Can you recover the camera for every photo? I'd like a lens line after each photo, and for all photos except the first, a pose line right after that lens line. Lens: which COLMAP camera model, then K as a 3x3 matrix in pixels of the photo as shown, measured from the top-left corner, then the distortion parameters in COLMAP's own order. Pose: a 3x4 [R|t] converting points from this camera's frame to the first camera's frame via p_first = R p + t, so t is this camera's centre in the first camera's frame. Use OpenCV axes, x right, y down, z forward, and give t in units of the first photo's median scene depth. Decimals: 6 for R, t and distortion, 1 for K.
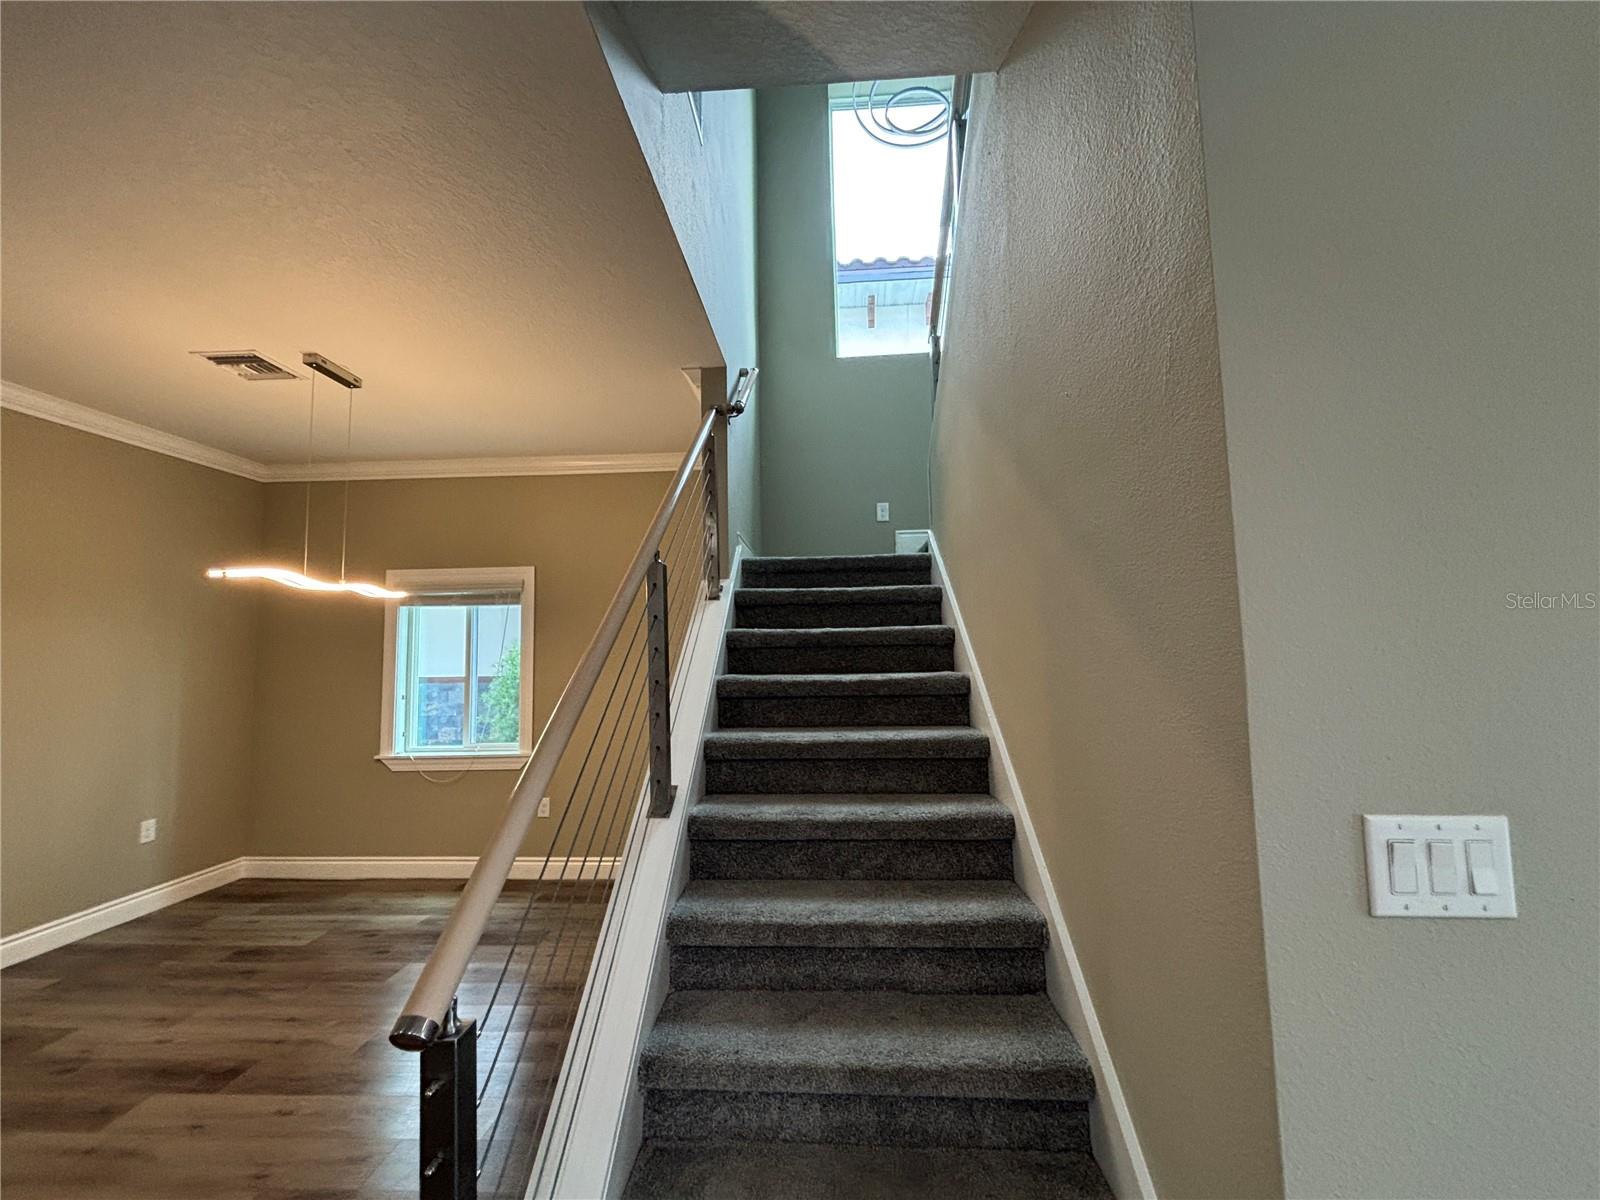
lens RADIAL K [[646.8, 0, 798.7], [0, 646.8, 607.0], [0, 0, 1]] dist [0.004469, -0.001498]
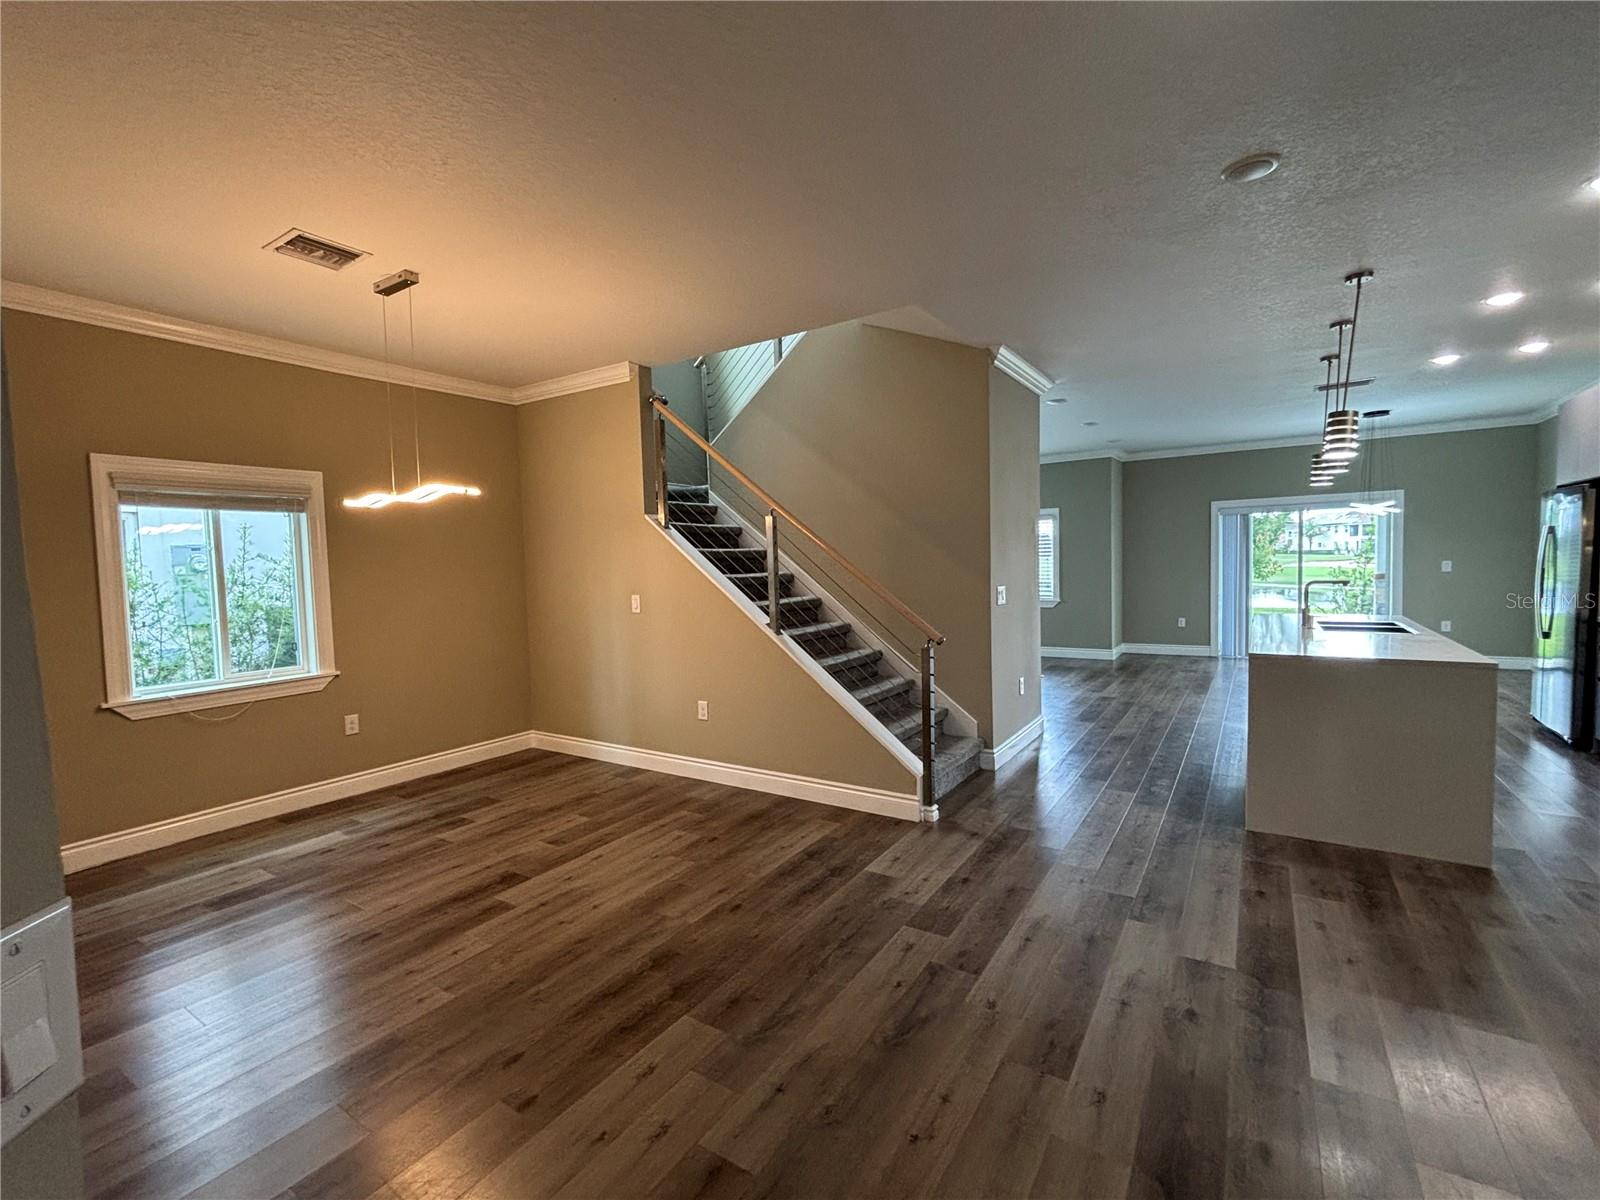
lens RADIAL K [[713.5, 0, 797.5], [0, 713.5, 605.1], [0, 0, 1]] dist [-0.003434, 0.003027]
pose [[0.498068, -0.049441, 0.865727, -1.076196], [-0.041871, 0.995837, 0.080961, 0.017100], [-0.866126, -0.076573, 0.493925, -0.104953]]
